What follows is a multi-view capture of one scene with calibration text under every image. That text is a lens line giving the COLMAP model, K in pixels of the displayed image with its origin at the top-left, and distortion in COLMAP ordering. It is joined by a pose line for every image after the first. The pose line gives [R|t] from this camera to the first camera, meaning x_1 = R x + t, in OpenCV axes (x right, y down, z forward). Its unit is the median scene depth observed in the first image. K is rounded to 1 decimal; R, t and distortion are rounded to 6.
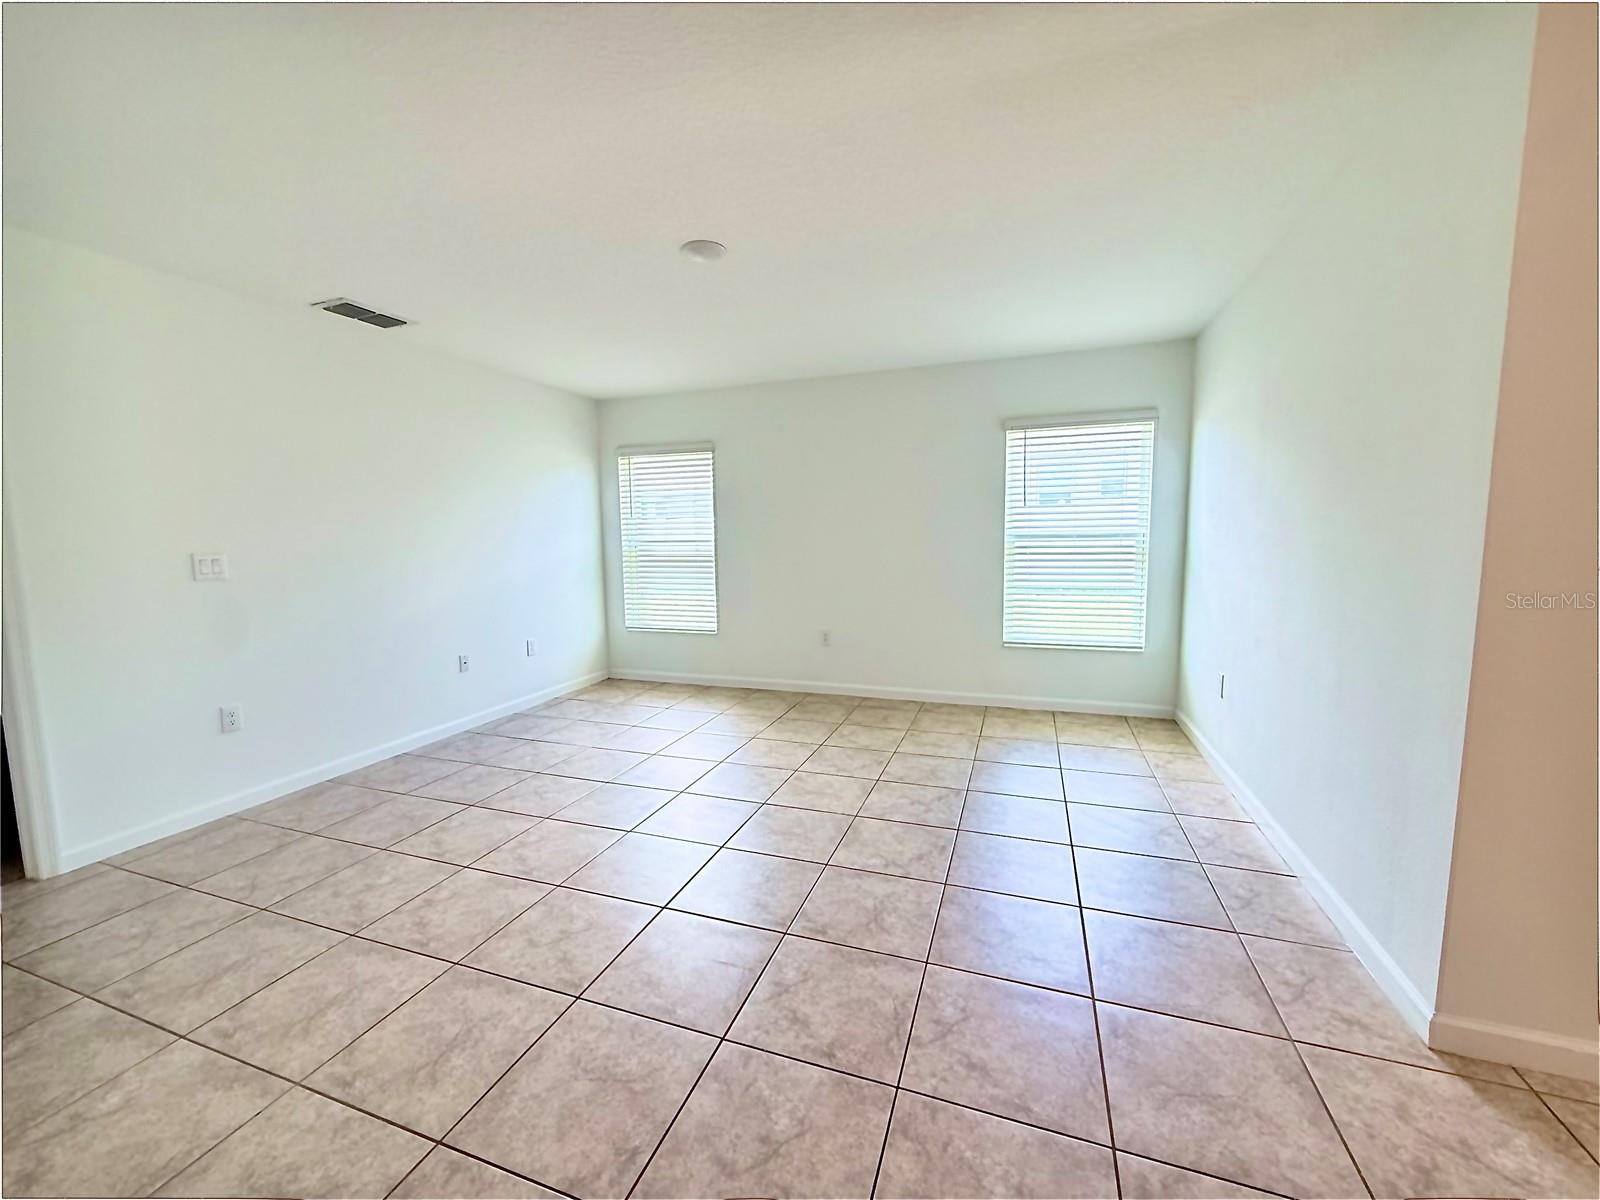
lens RADIAL K [[639.5, 0, 794.5], [0, 639.5, 601.1], [0, 0, 1]] dist [0.000355, -0.000279]
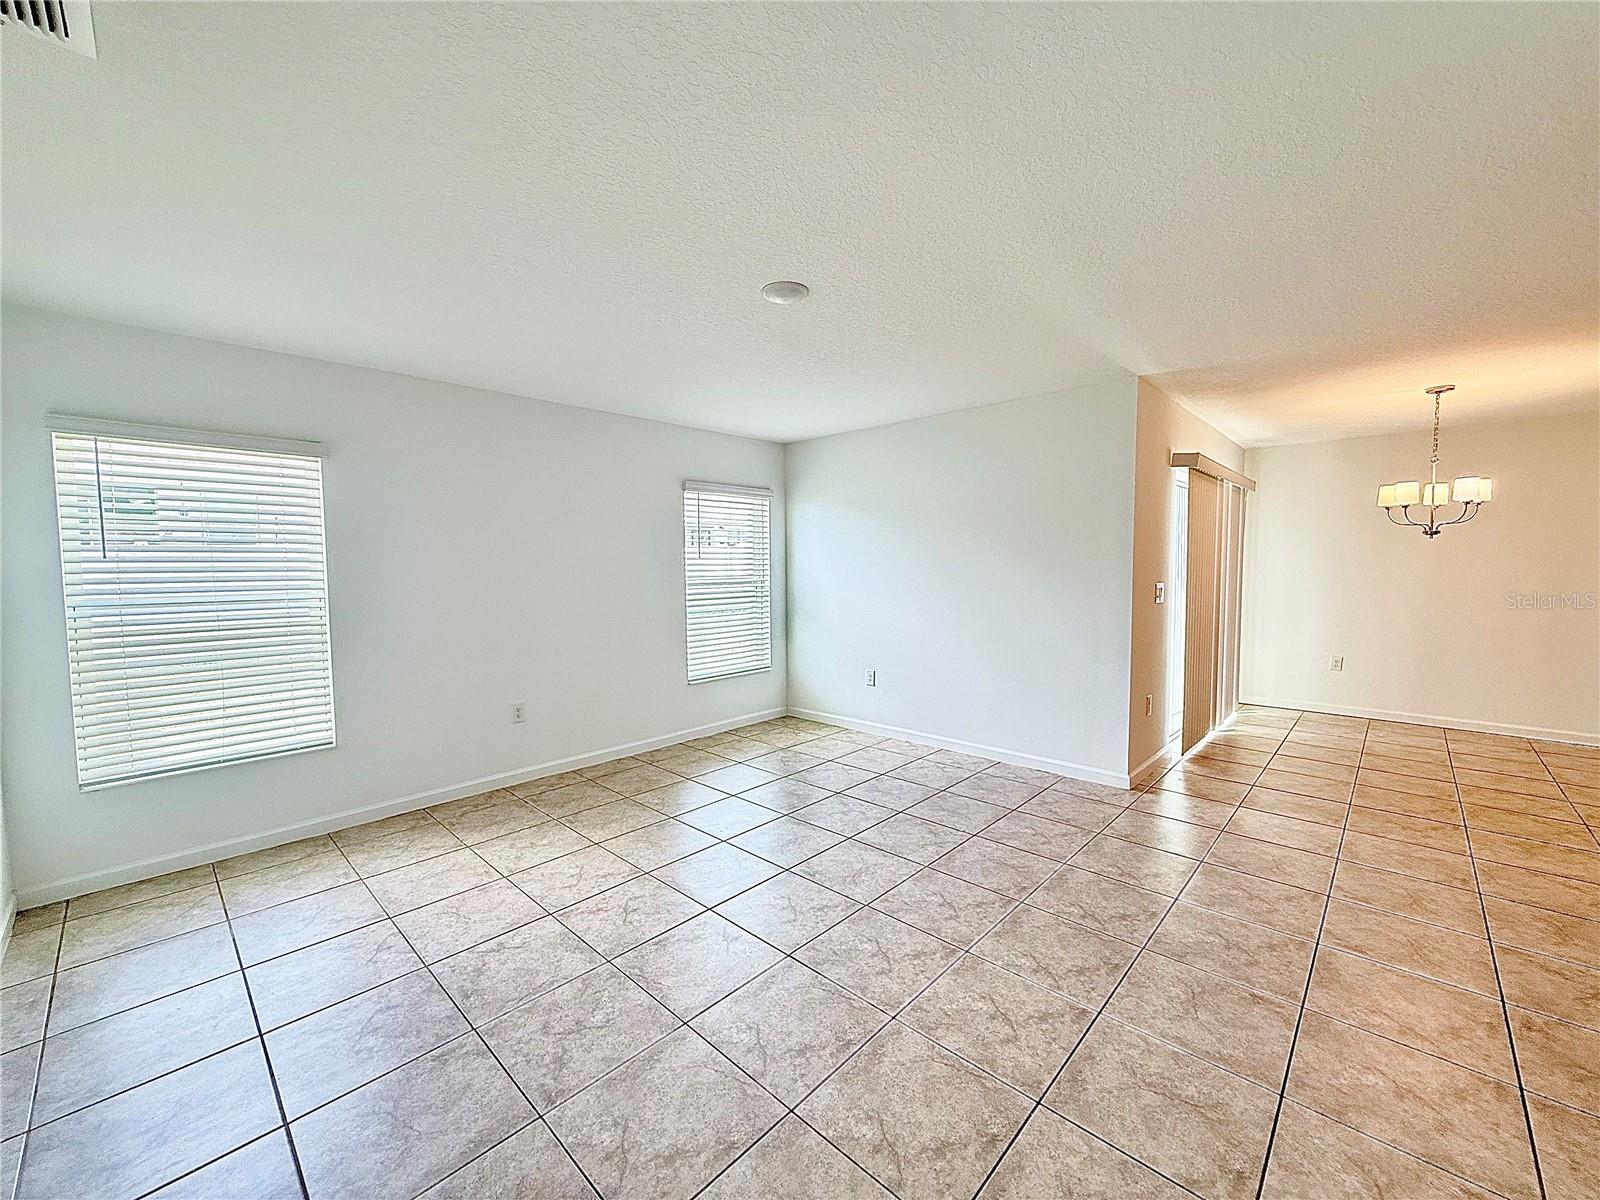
lens RADIAL K [[639.5, 0, 796.2], [0, 639.5, 600.3], [0, 0, 1]] dist [0.000355, -0.000279]
pose [[0.399945, -0.039995, 0.915666, -0.623710], [0.098687, 0.995118, 0.000361, -0.057005], [-0.911211, 0.090220, 0.401939, 0.395141]]
